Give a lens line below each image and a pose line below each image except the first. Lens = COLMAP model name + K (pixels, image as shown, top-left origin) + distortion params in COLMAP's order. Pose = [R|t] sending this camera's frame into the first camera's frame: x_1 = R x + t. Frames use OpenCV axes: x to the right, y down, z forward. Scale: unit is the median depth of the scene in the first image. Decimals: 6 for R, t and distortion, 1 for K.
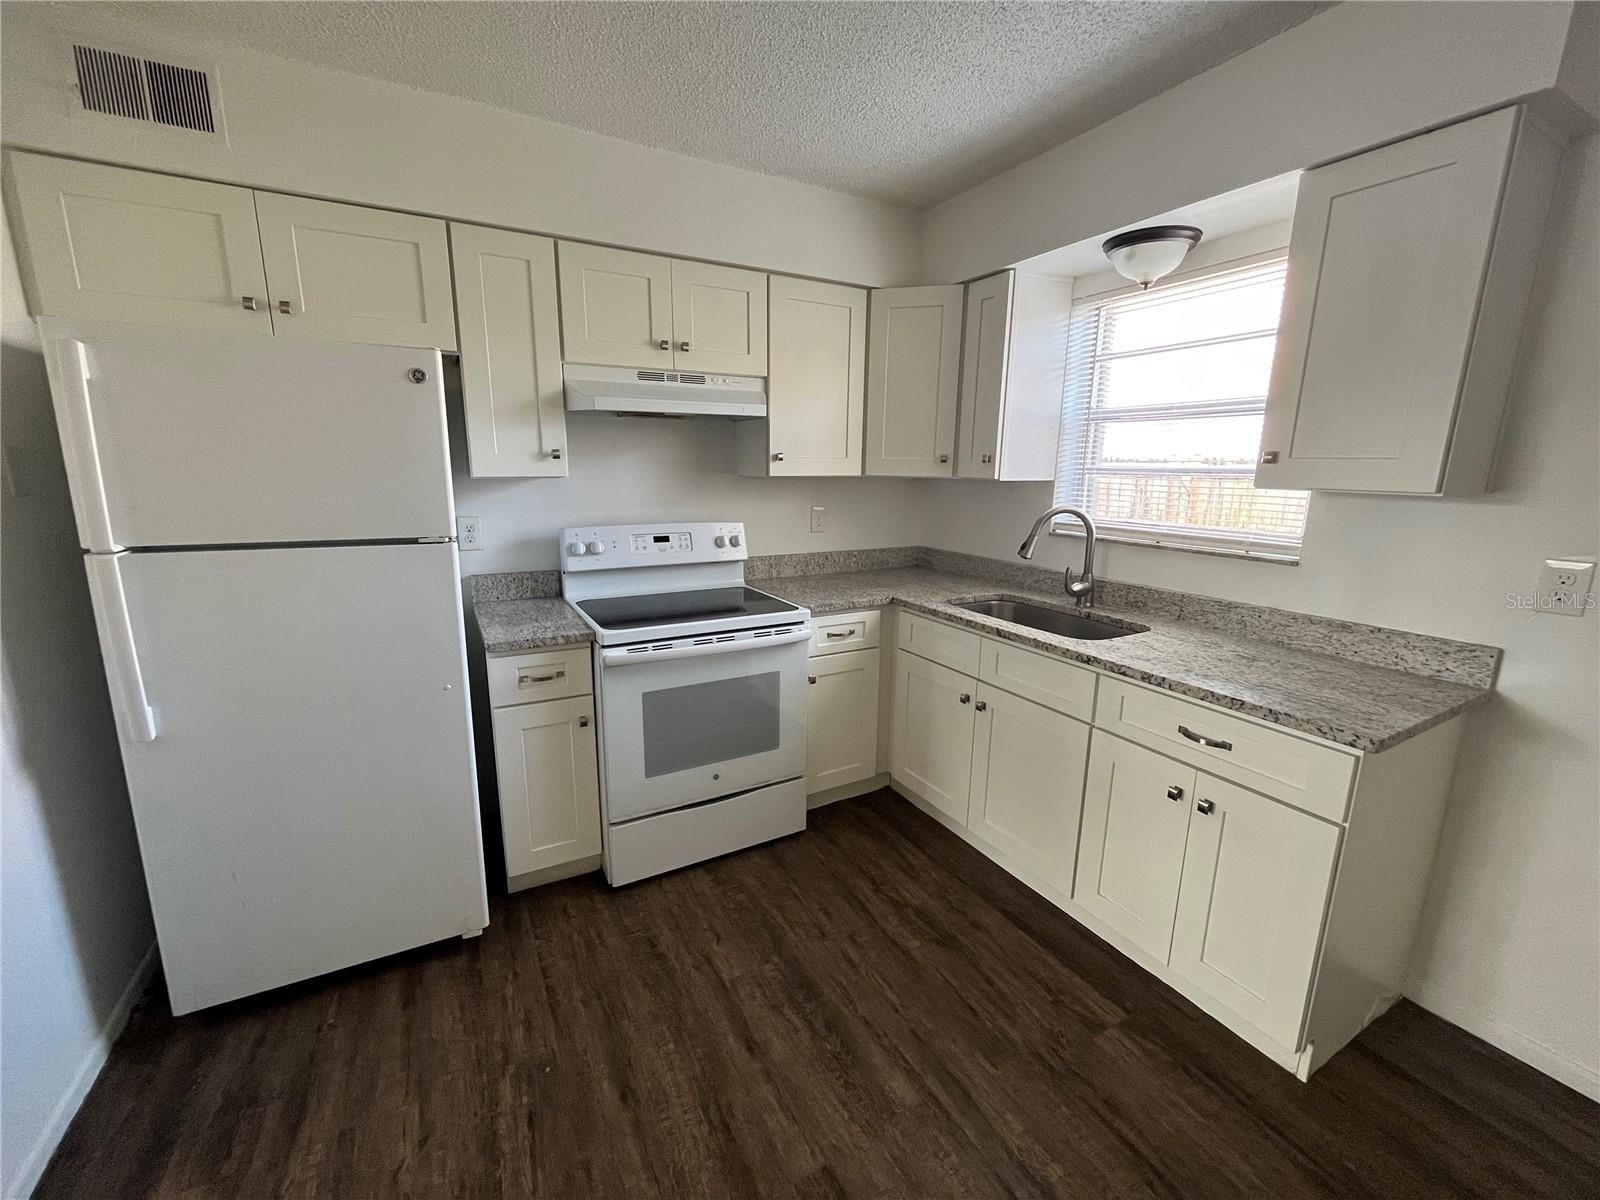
lens RADIAL K [[644.9, 0, 799.3], [0, 644.9, 597.5], [0, 0, 1]] dist [-0.003838, -0.000145]
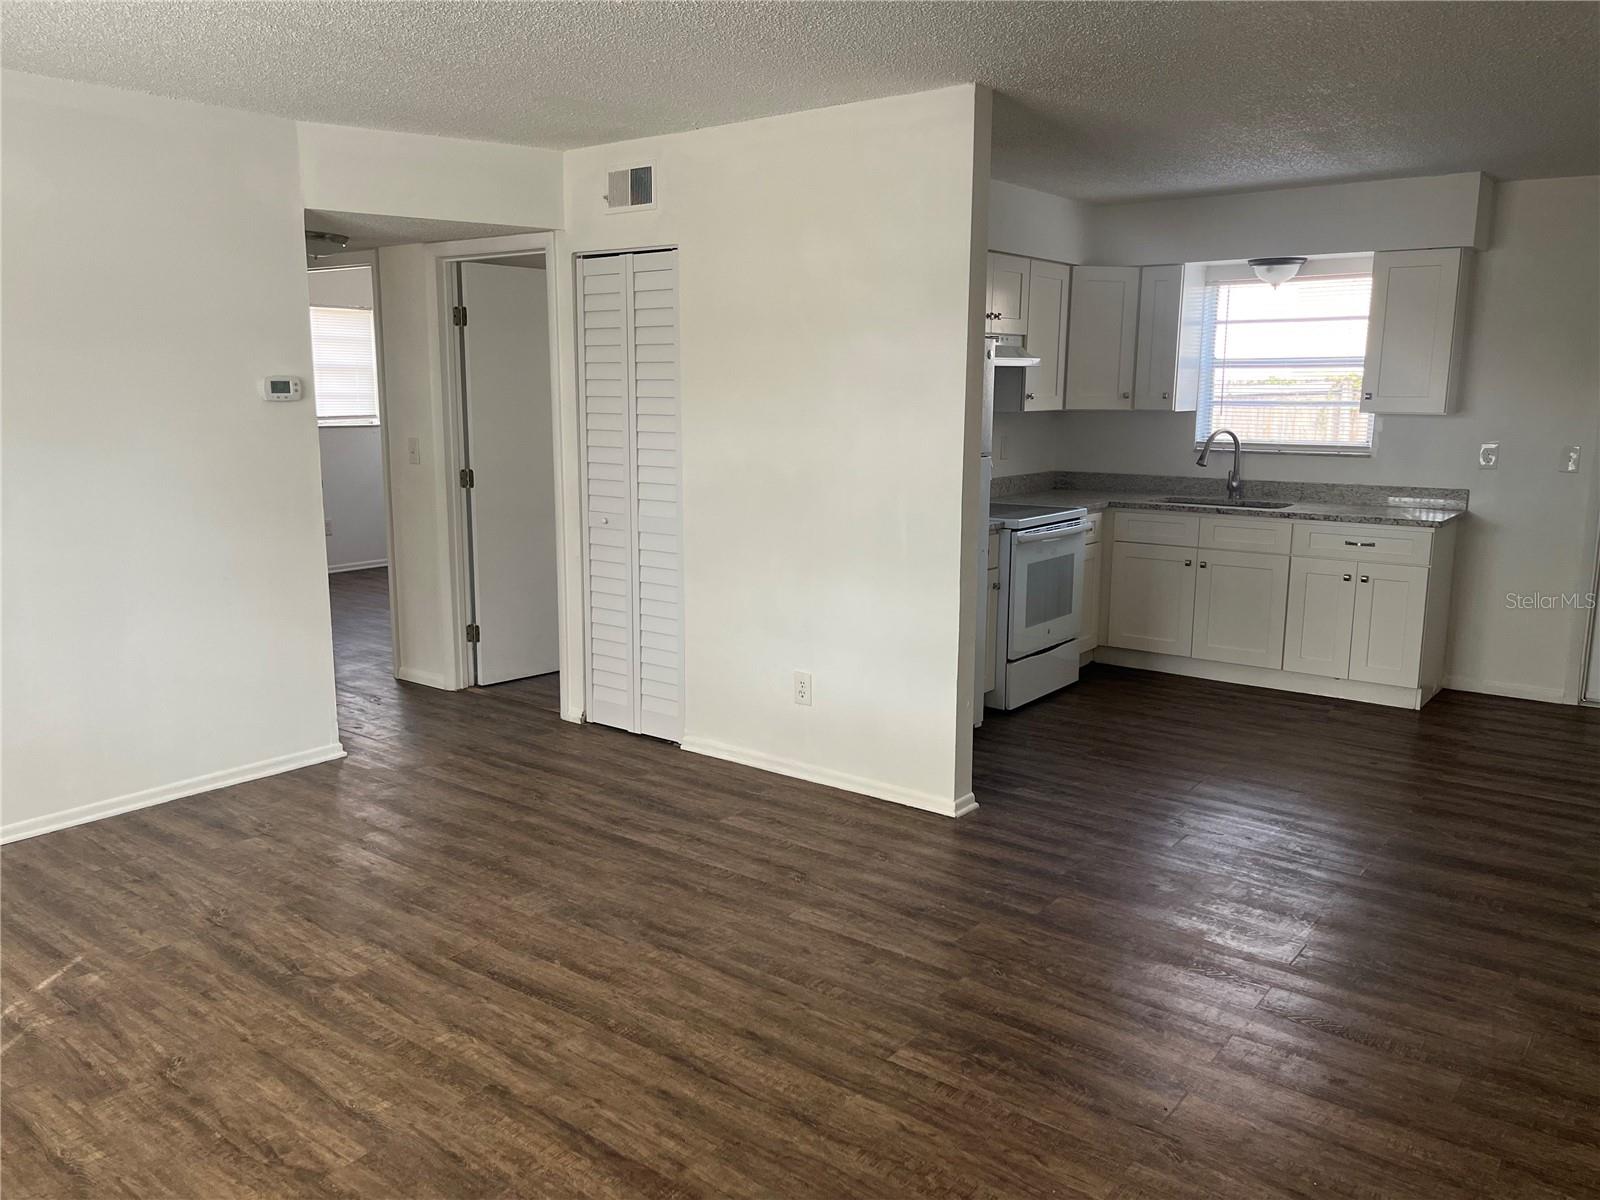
lens RADIAL K [[1209.9, 0, 806.0], [0, 1209.9, 598.2], [0, 0, 1]] dist [0.060258, -0.079553]
pose [[0.915090, -0.076257, 0.395973, -1.728280], [0.087302, 0.996133, -0.009917, 0.202767], [-0.393685, 0.043644, 0.918209, -1.242652]]
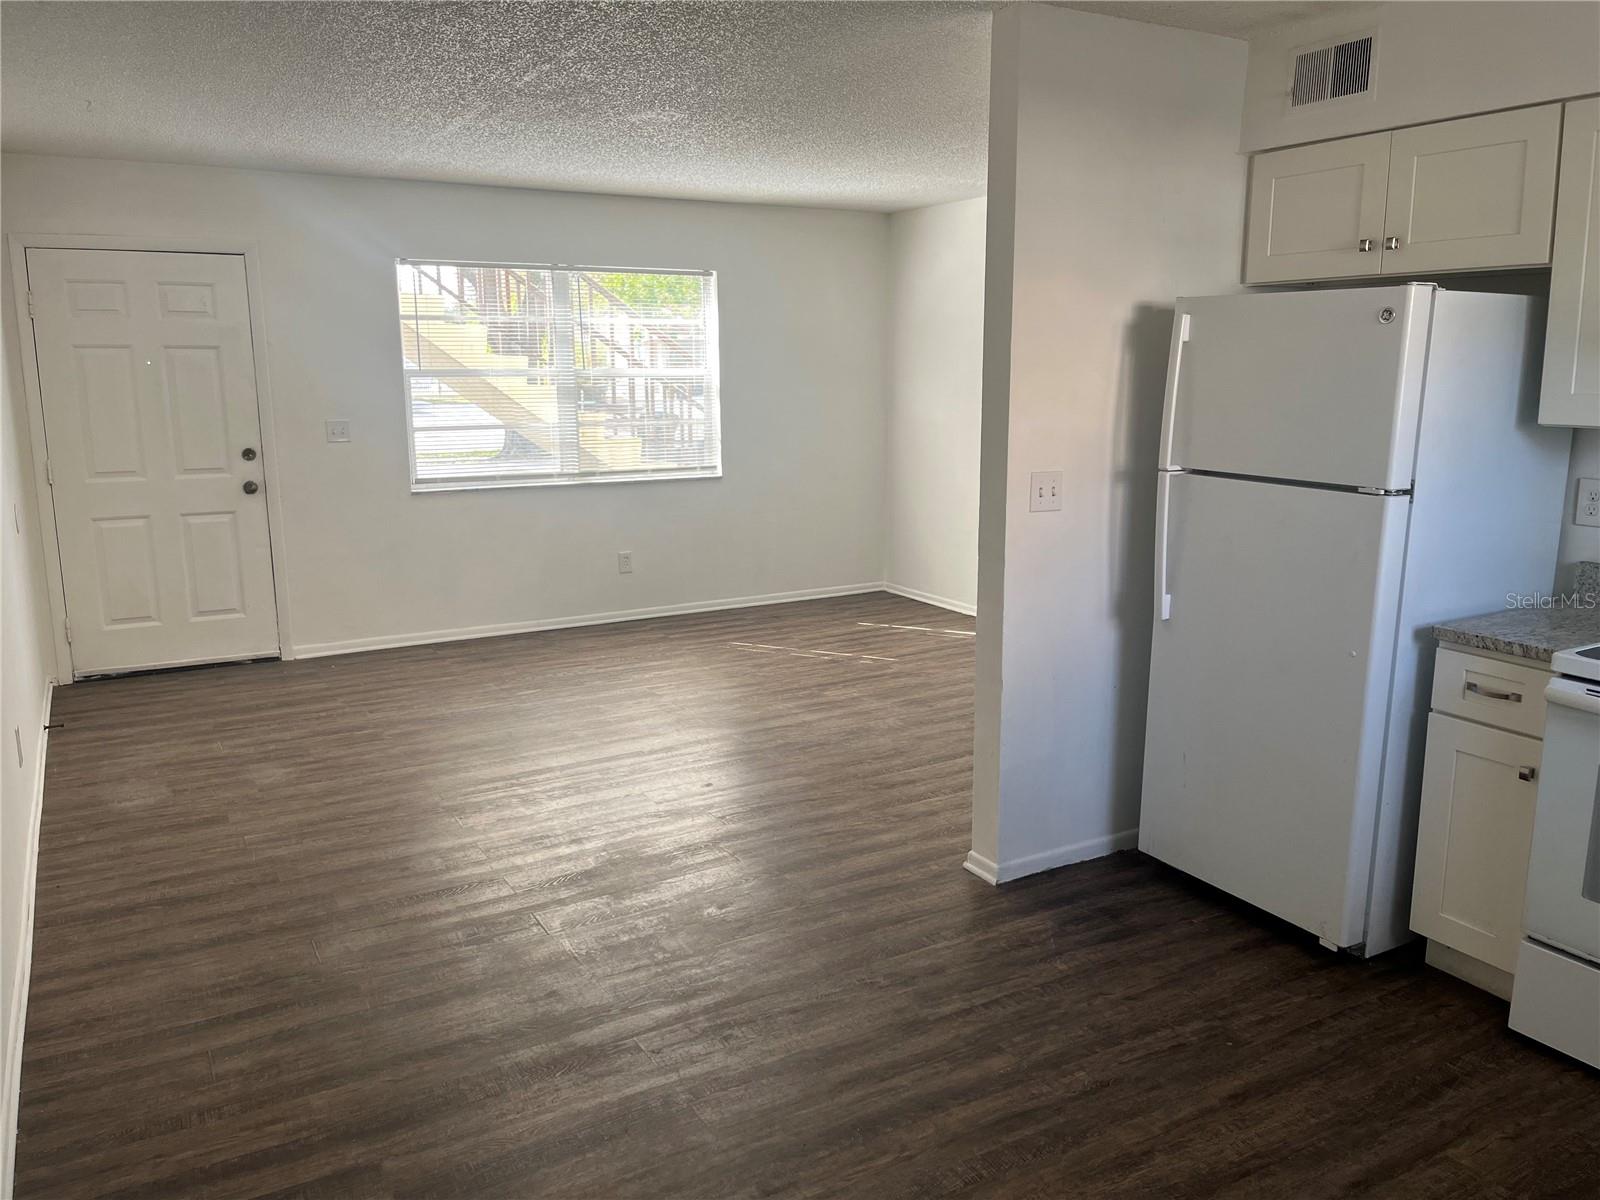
lens RADIAL K [[1209.9, 0, 807.5], [0, 1209.9, 592.5], [0, 0, 1]] dist [0.060258, -0.079553]
pose [[0.021922, 0.176200, -0.984110, 0.903673], [-0.202332, 0.964760, 0.168228, -0.062473], [0.979072, 0.195429, 0.056801, 0.113148]]
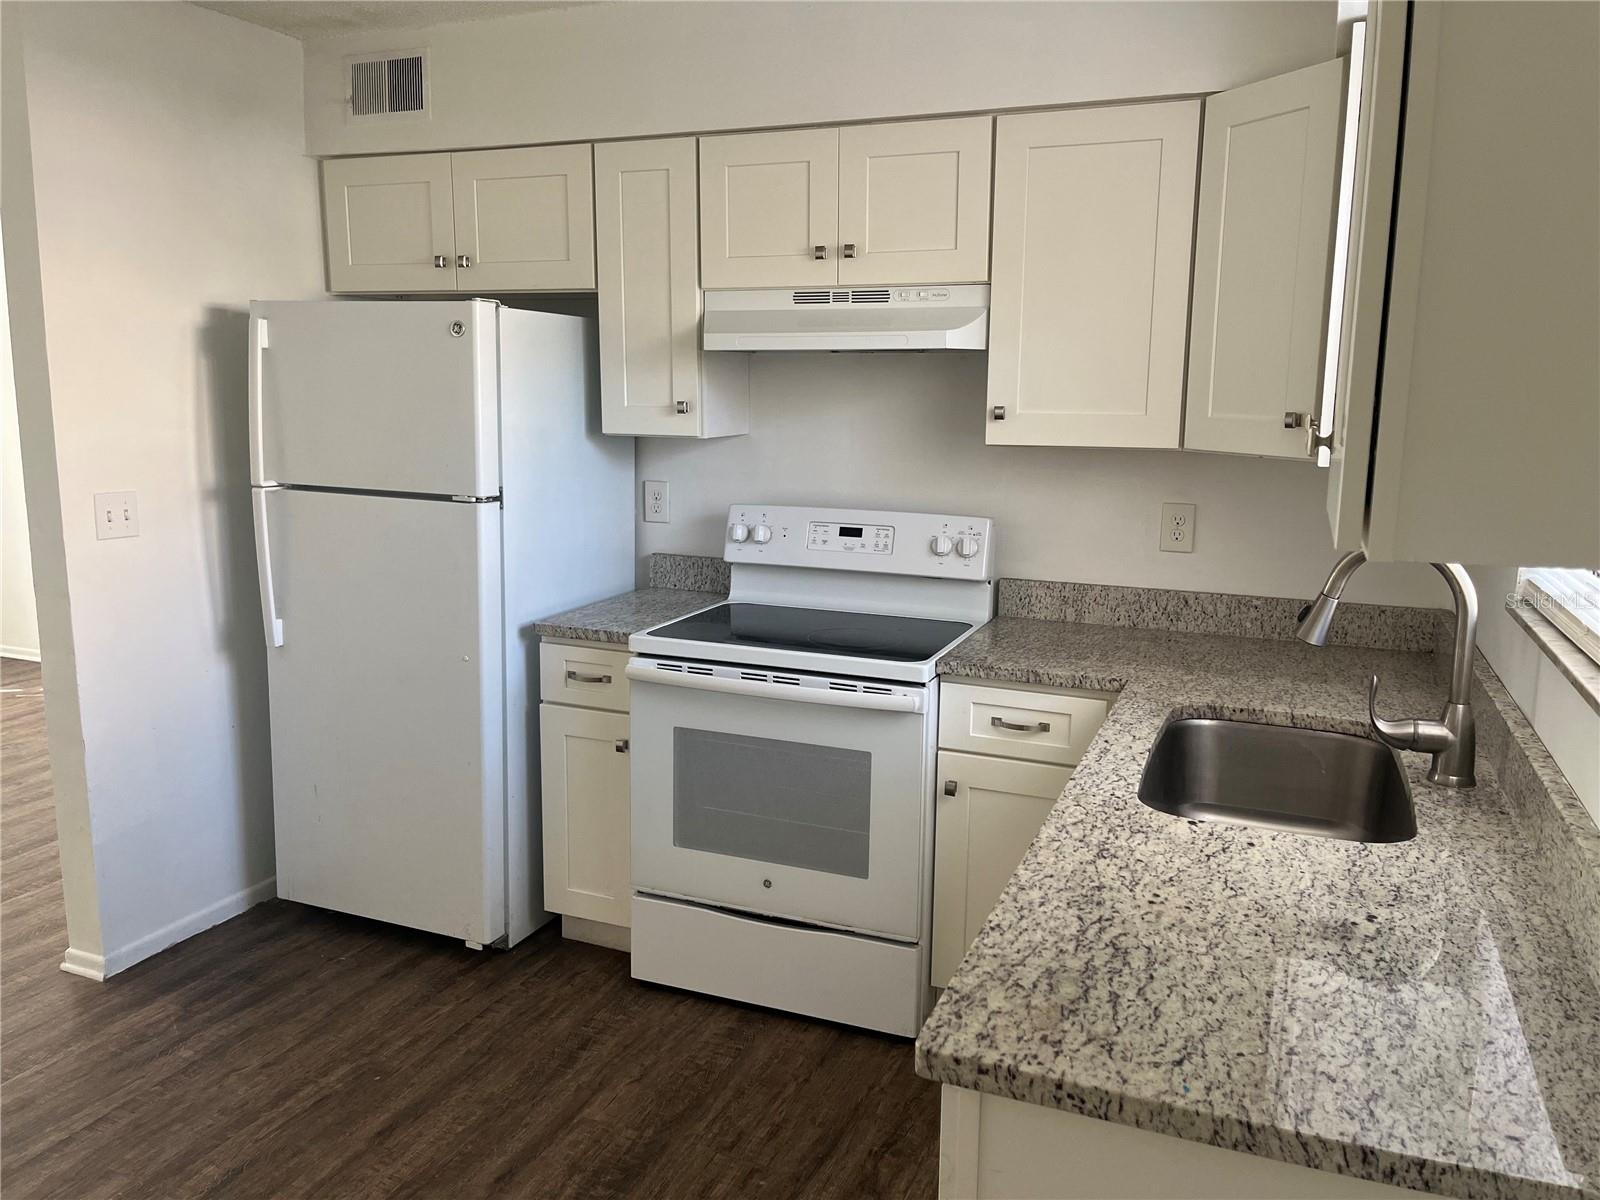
lens RADIAL K [[1209.9, 0, 809.3], [0, 1209.9, 593.9], [0, 0, 1]] dist [0.060258, -0.079553]
pose [[0.631496, 0.129221, -0.764536, 0.889384], [-0.165086, 0.985815, 0.030262, -0.070282], [0.757601, 0.107104, 0.643871, 0.197178]]
